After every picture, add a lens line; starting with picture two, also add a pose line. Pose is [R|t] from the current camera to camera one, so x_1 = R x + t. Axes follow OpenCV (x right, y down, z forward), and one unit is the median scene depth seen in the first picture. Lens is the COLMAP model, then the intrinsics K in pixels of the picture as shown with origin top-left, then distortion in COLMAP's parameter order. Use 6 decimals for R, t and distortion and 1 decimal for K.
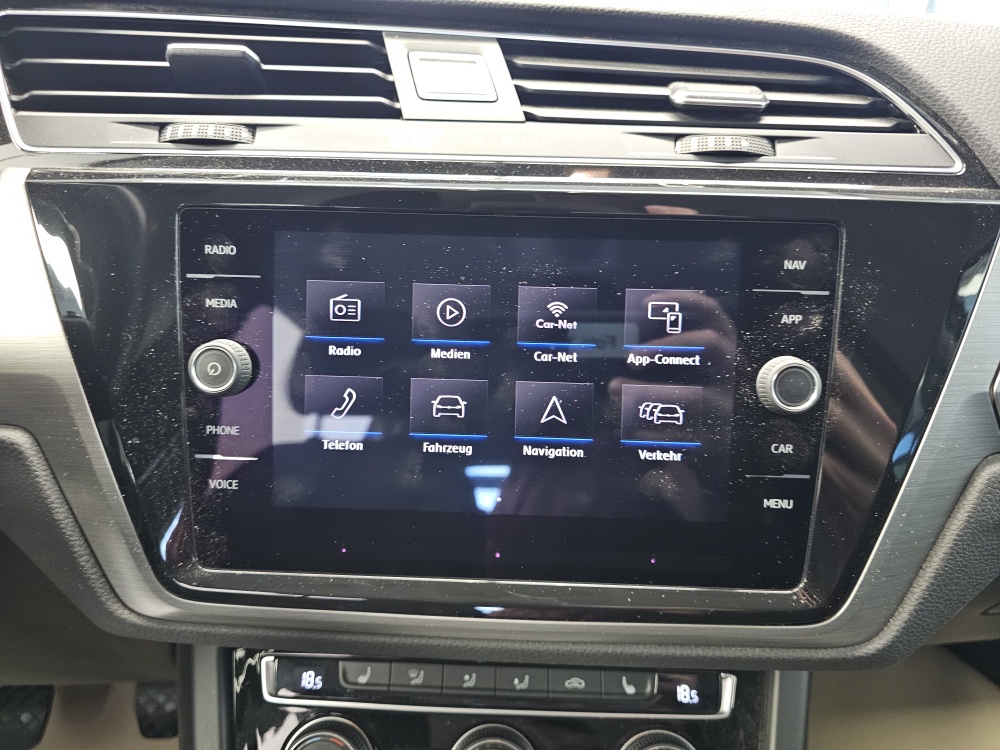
lens RADIAL K [[690.0, 0, 494.3], [0, 690.0, 364.9], [0, 0, 1]] dist [0.010703, -0.026725]
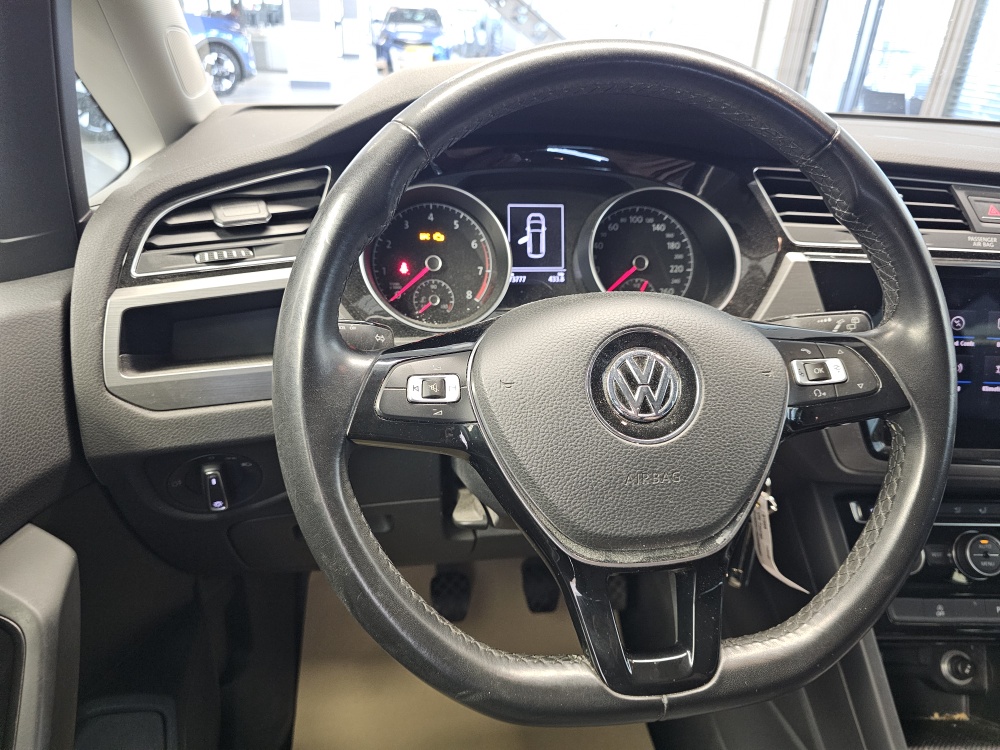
lens RADIAL K [[676.5, 0, 496.3], [0, 676.5, 379.1], [0, 0, 1]] dist [0.051783, -0.077928]
pose [[0.998081, -0.001698, 0.061906, -1.716103], [-0.000658, 0.999277, 0.038012, 0.010870], [-0.061926, -0.037979, 0.997358, -0.980927]]
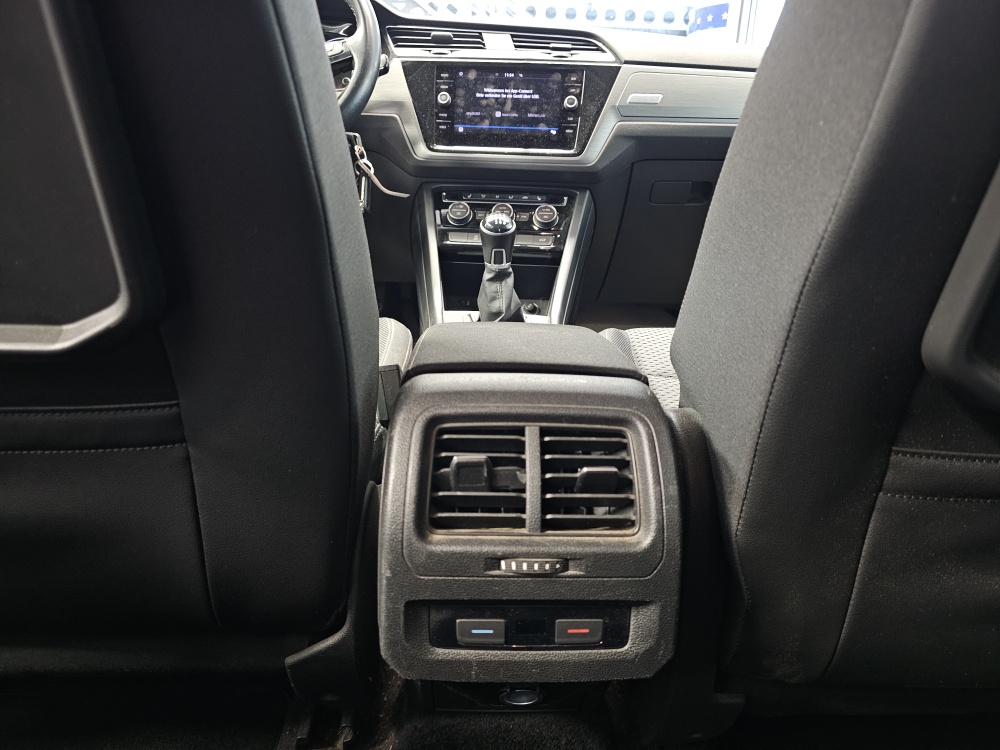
lens RADIAL K [[666.9, 0, 501.5], [0, 666.9, 378.3], [0, 0, 1]] dist [0.033920, -0.027051]
pose [[0.998891, 0.029272, -0.036874, 0.176090], [-0.033422, 0.992513, -0.117480, 2.181571], [0.033159, 0.118582, 0.992390, -2.925956]]
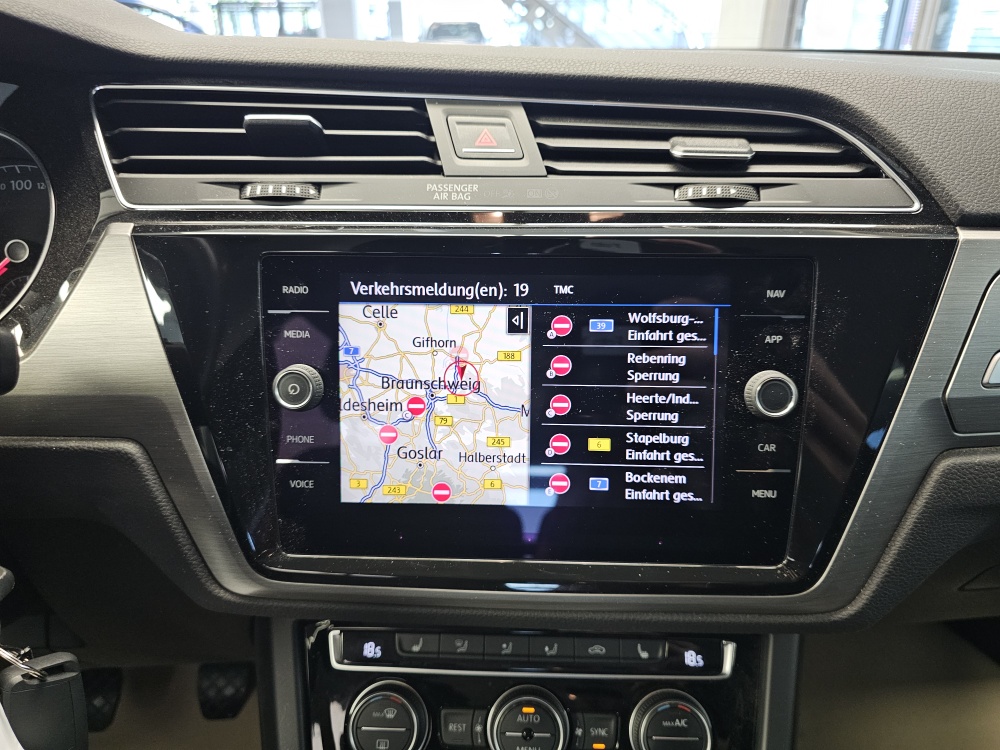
lens RADIAL K [[683.1, 0, 505.9], [0, 683.1, 375.9], [0, 0, 1]] dist [0.019813, -0.033445]
pose [[0.999703, -0.016512, -0.017902, -0.010660], [0.016774, 0.999752, 0.014625, -0.026846], [0.017656, -0.014921, 0.999733, -0.181867]]
